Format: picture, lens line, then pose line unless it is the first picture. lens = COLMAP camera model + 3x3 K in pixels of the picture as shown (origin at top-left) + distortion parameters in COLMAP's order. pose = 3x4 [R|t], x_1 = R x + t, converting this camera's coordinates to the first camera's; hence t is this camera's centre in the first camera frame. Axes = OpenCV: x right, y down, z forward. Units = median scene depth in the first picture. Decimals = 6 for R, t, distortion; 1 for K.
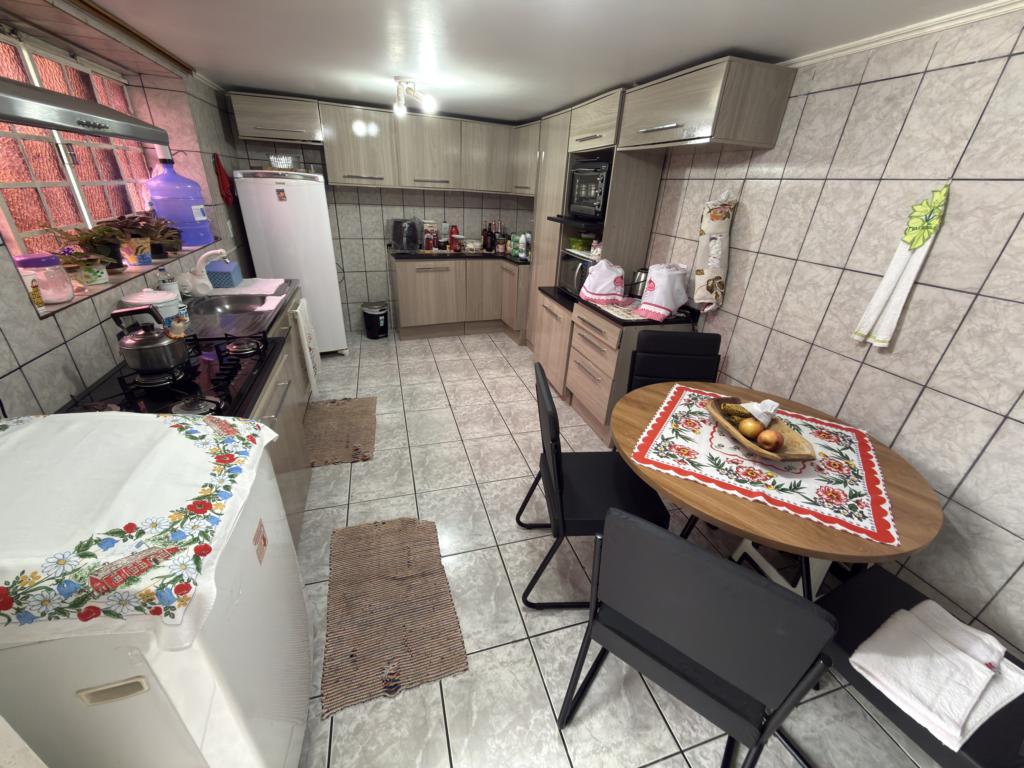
lens RADIAL K [[406.7, 0, 509.7], [0, 406.7, 387.1], [0, 0, 1]] dist [-0.000826, -0.000312]
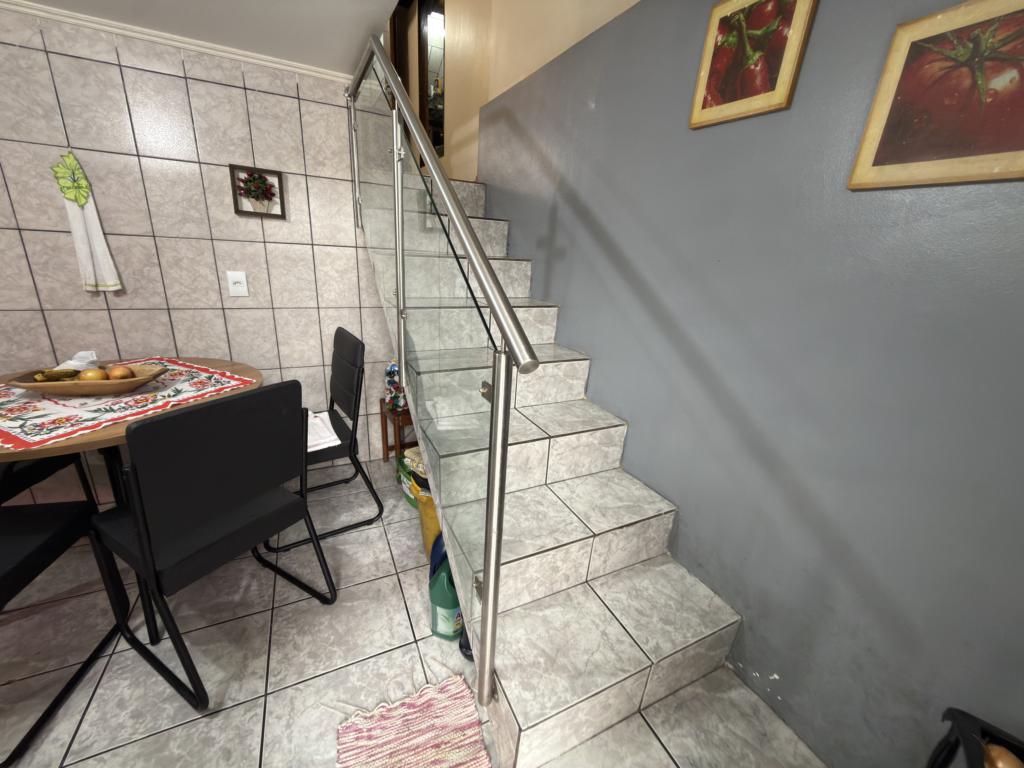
lens RADIAL K [[406.7, 0, 509.9], [0, 406.7, 383.1], [0, 0, 1]] dist [-0.000826, -0.000312]
pose [[-0.150559, -0.360884, 0.920377, -0.518820], [0.380200, 0.838250, 0.390876, 0.117491], [-0.912568, 0.408777, 0.011002, 0.059638]]
